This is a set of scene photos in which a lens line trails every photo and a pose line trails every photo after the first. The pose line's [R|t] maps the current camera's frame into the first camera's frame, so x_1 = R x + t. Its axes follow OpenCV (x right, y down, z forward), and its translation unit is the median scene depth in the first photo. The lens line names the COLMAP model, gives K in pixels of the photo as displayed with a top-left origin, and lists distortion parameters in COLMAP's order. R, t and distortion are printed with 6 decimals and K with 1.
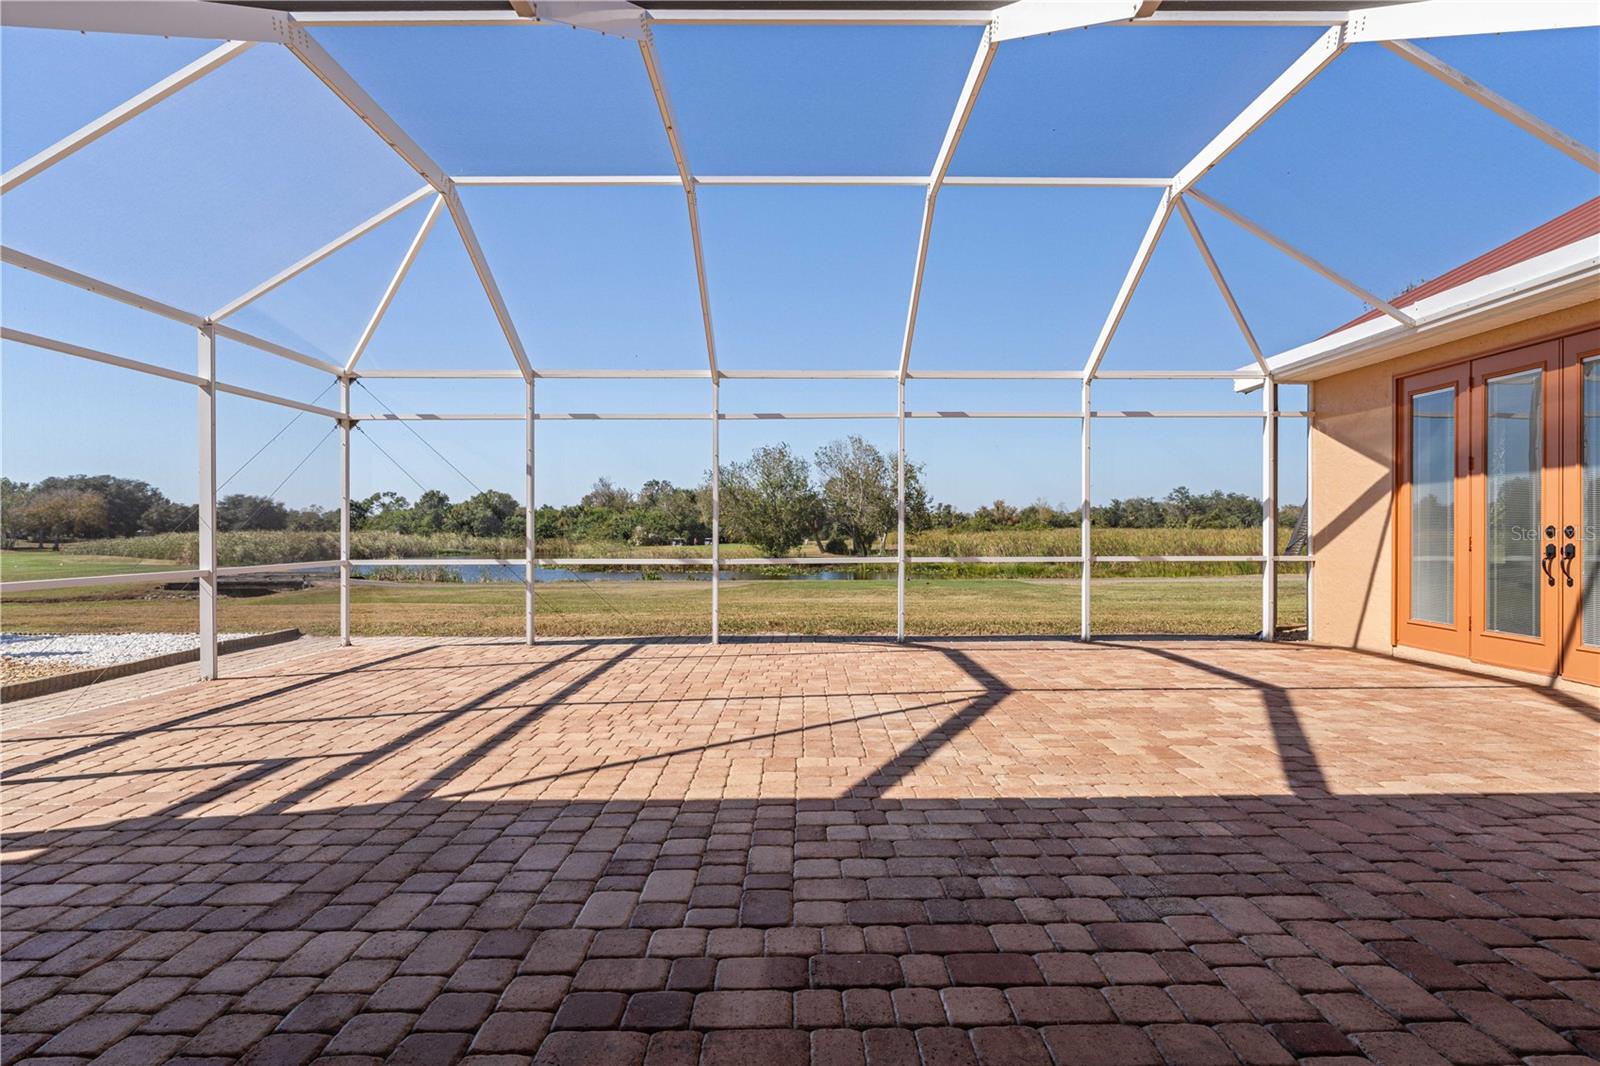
lens RADIAL K [[810.0, 0, 804.4], [0, 810.0, 530.9], [0, 0, 1]] dist [-0.004180, 0.002812]
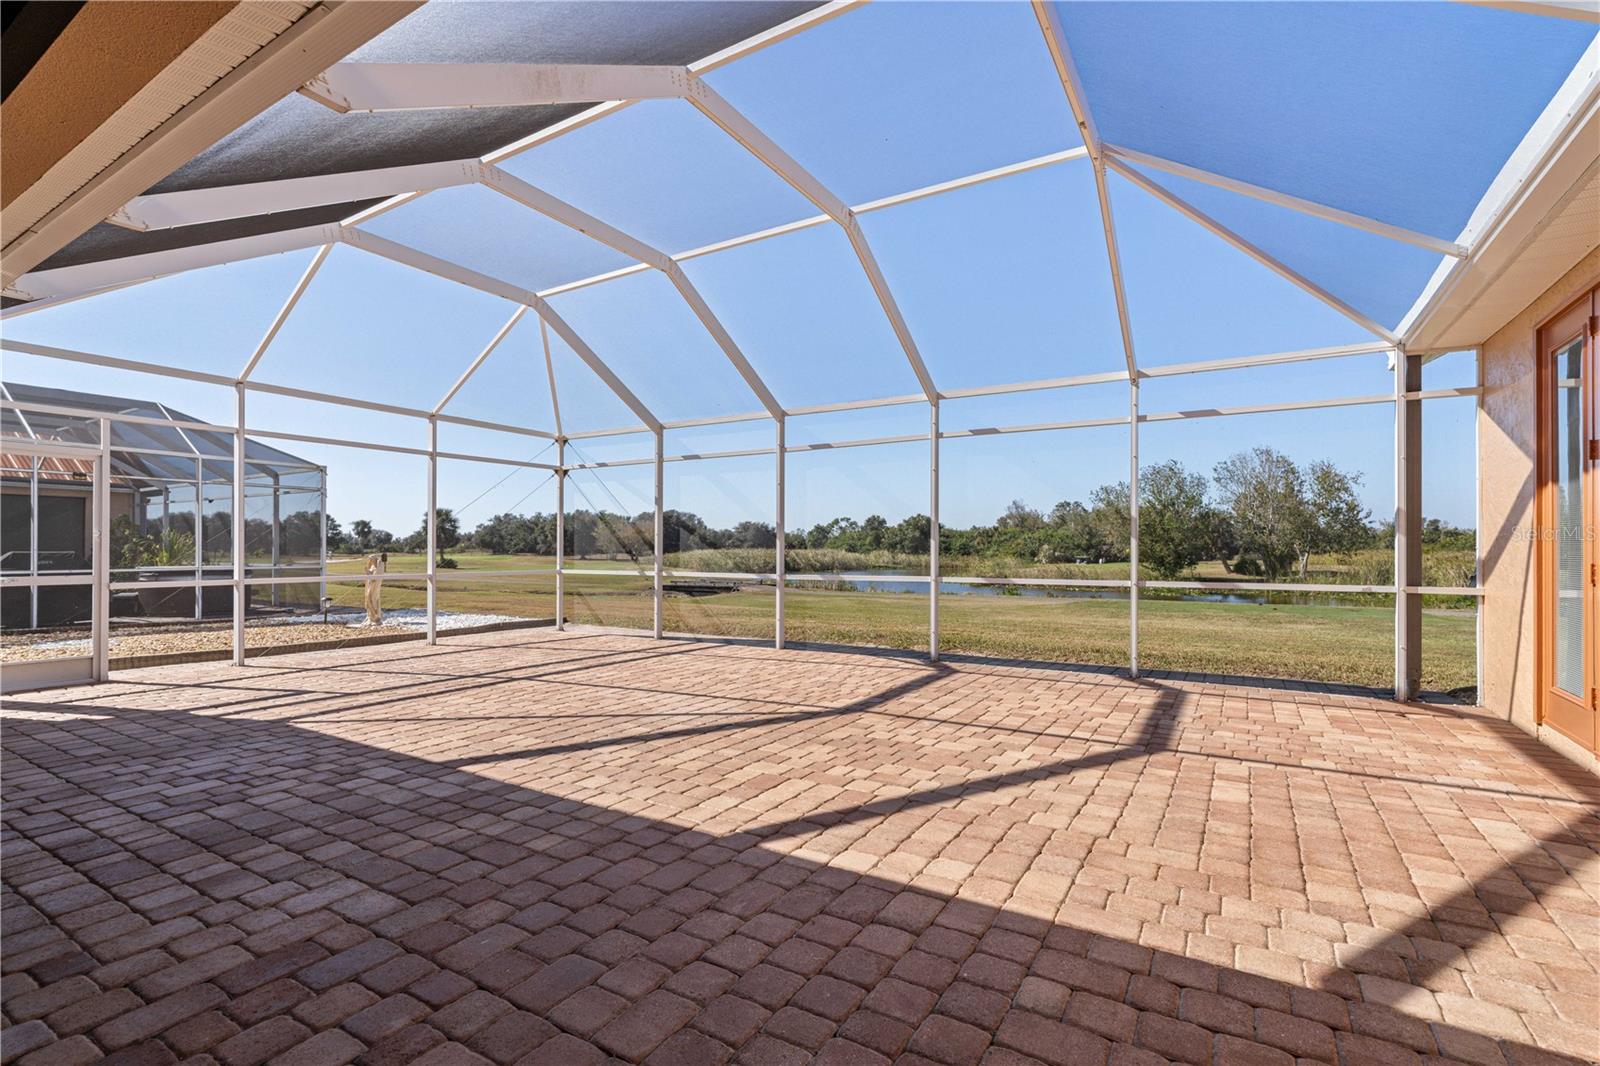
lens RADIAL K [[729.9, 0, 797.3], [0, 729.9, 540.4], [0, 0, 1]] dist [-0.006794, 0.001794]
pose [[0.850308, -0.003304, -0.526275, 0.264348], [-0.003071, 0.999932, -0.011239, -0.001018], [0.526277, 0.011172, 0.850240, 0.079118]]
